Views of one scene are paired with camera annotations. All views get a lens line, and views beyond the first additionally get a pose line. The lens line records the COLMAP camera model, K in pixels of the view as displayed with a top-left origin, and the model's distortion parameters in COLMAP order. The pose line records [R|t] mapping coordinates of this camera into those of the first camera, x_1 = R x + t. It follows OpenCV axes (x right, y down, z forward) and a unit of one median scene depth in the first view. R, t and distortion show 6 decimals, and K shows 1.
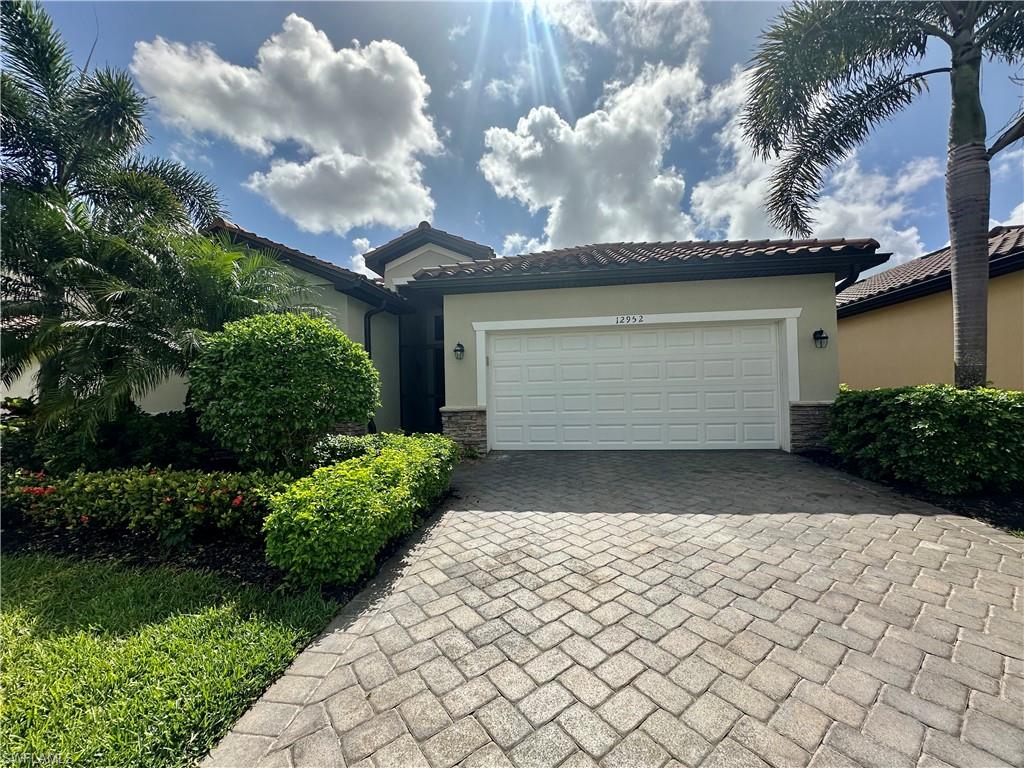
lens RADIAL K [[411.0, 0, 512.0], [0, 411.0, 384.0], [0, 0, 1]] dist [0.031707, -0.026031]
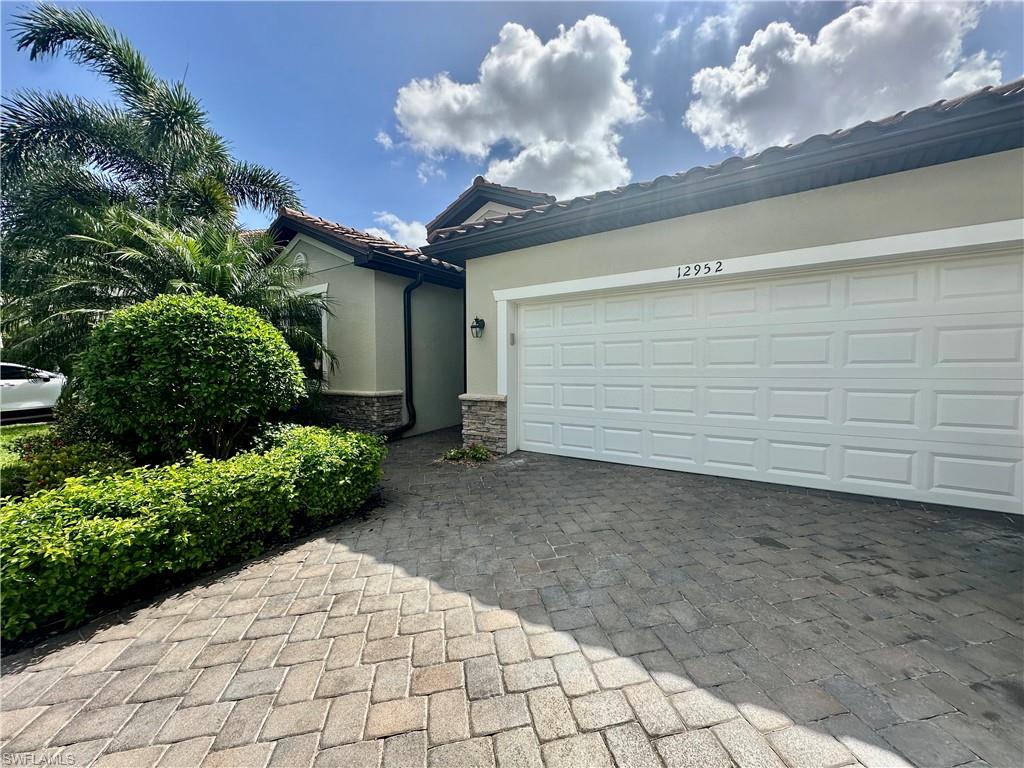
lens RADIAL K [[410.3, 0, 511.6], [0, 410.3, 375.4], [0, 0, 1]] dist [-0.000115, -0.000713]
pose [[0.891159, 0.024575, -0.453025, 0.300142], [-0.006418, 0.999115, 0.041572, -0.018395], [0.453646, -0.034140, 0.890528, 0.290711]]
